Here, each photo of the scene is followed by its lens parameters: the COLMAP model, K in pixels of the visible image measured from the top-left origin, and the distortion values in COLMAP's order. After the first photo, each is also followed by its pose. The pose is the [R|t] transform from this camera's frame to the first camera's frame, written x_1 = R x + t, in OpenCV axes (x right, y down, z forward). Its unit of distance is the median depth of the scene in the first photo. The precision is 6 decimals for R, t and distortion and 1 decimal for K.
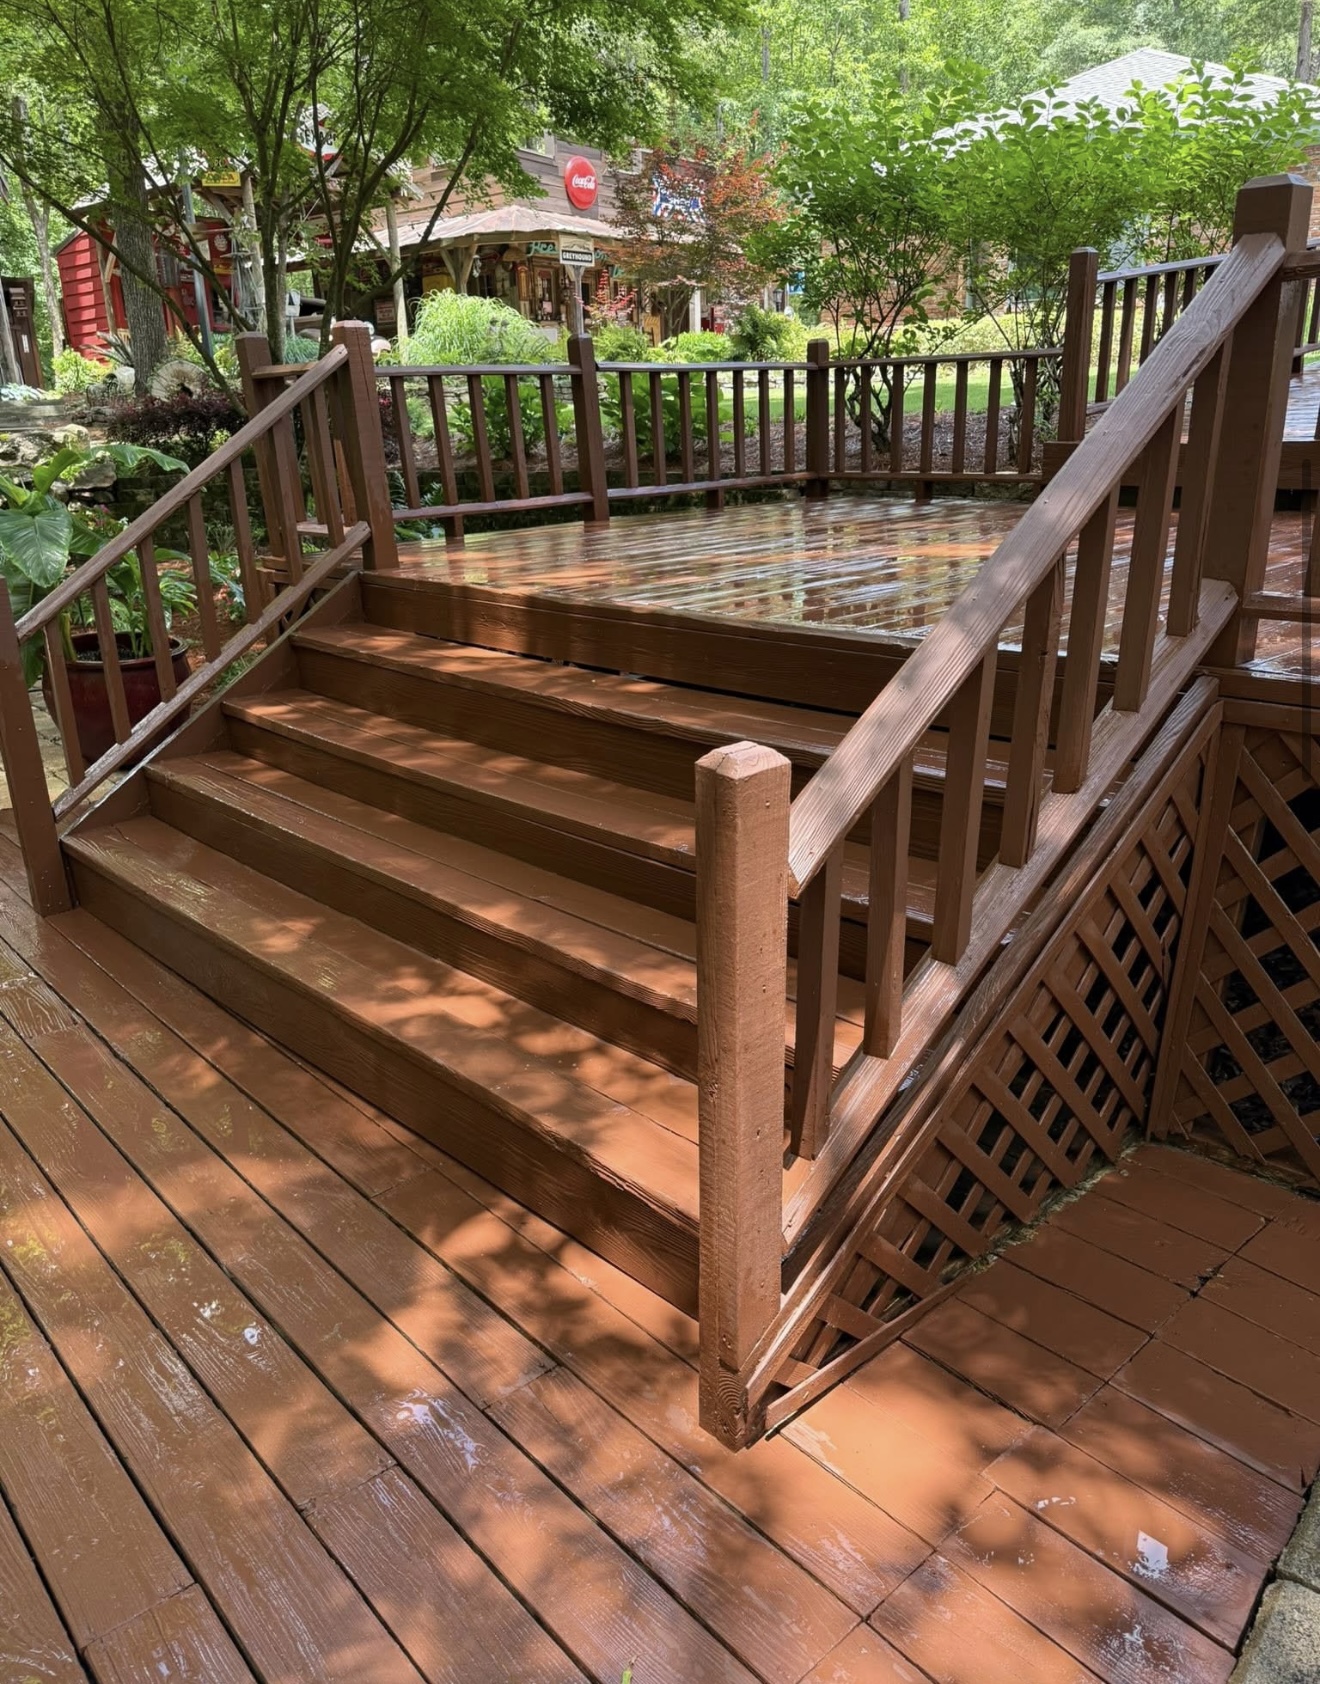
lens RADIAL K [[1282.8, 0, 662.6], [0, 1282.8, 845.7], [0, 0, 1]] dist [0.079758, -0.125510]
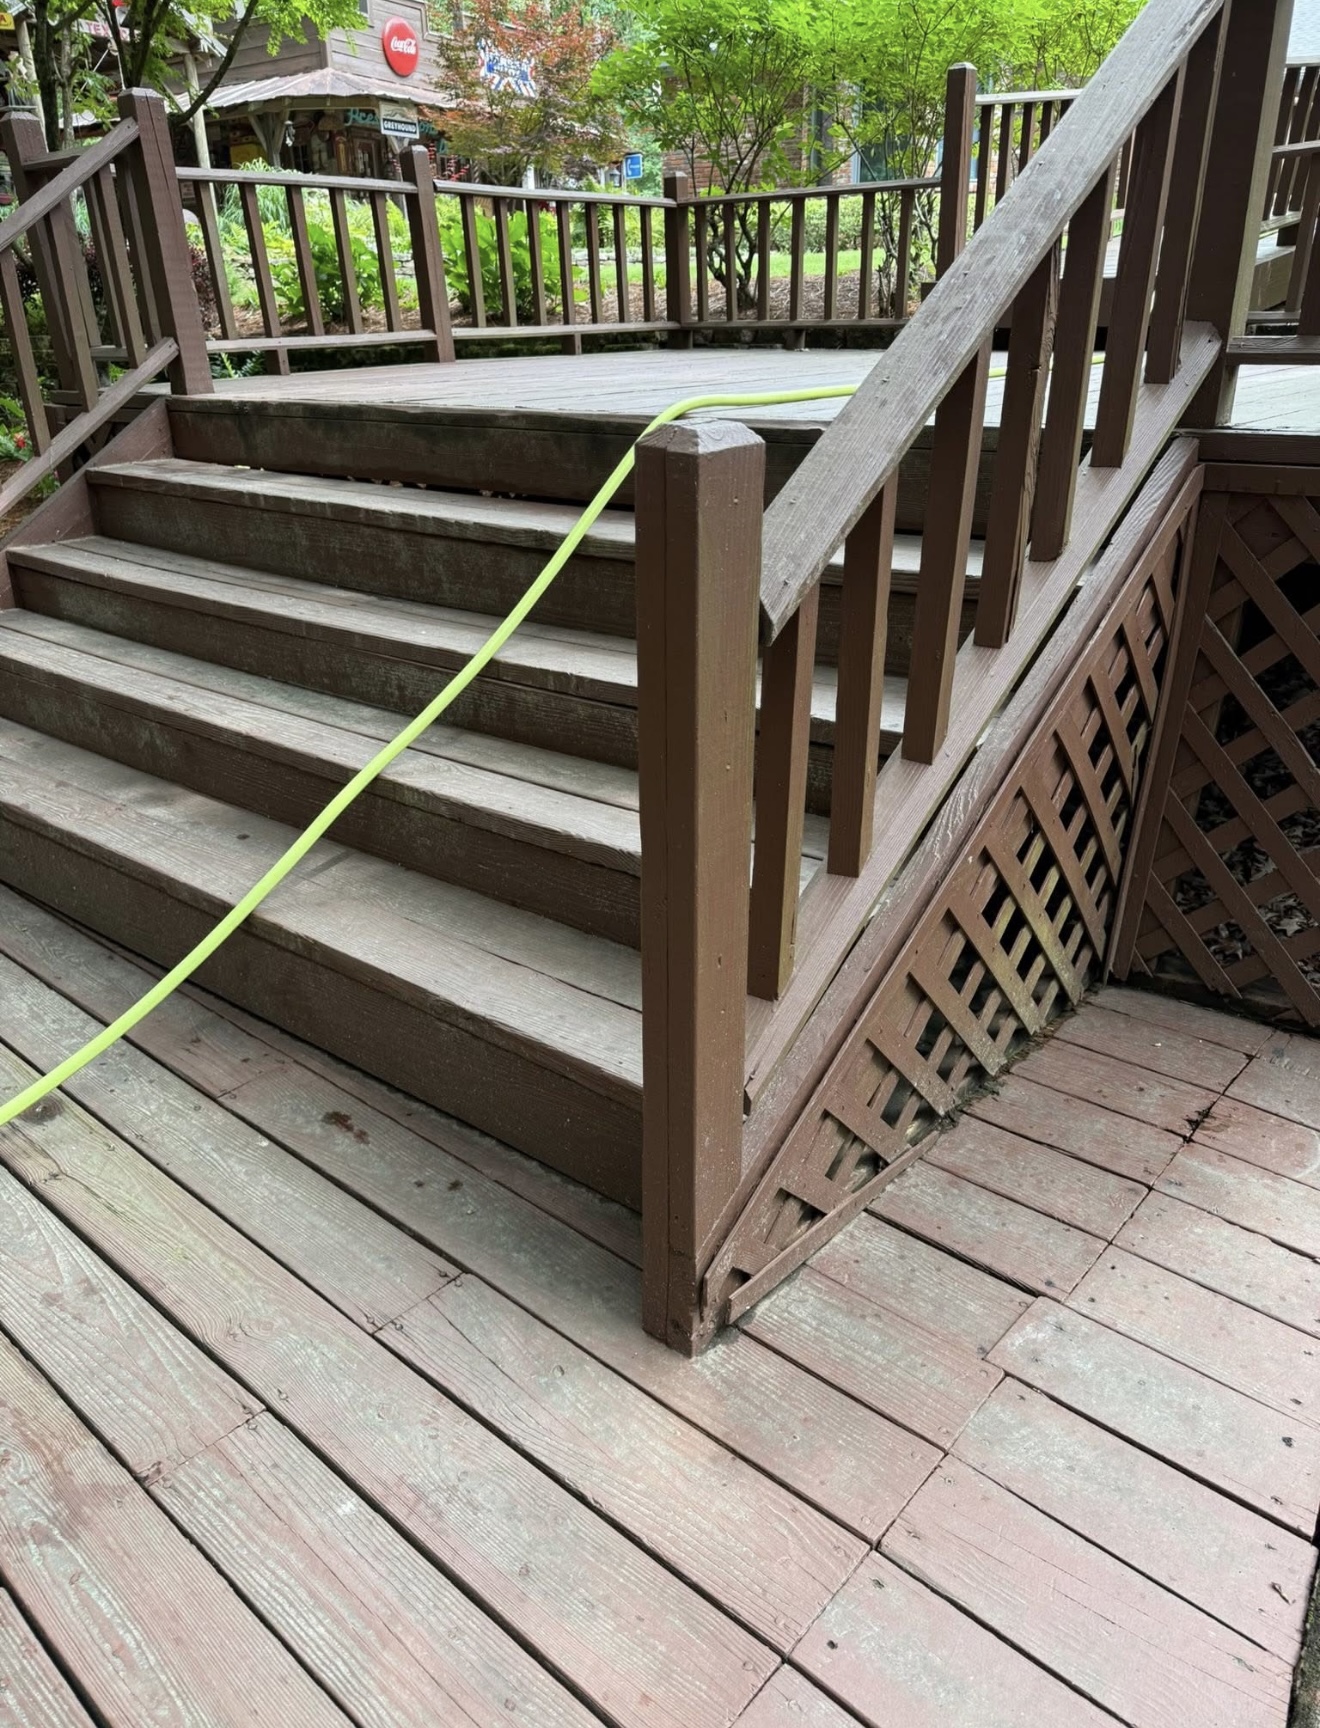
lens RADIAL K [[1266.0, 0, 654.1], [0, 1266.0, 859.6], [0, 0, 1]] dist [0.044973, -0.037680]
pose [[0.993116, -0.039564, 0.110254, -0.025980], [0.032412, 0.997298, 0.065924, 0.060612], [-0.112564, -0.061897, 0.991715, 0.134376]]
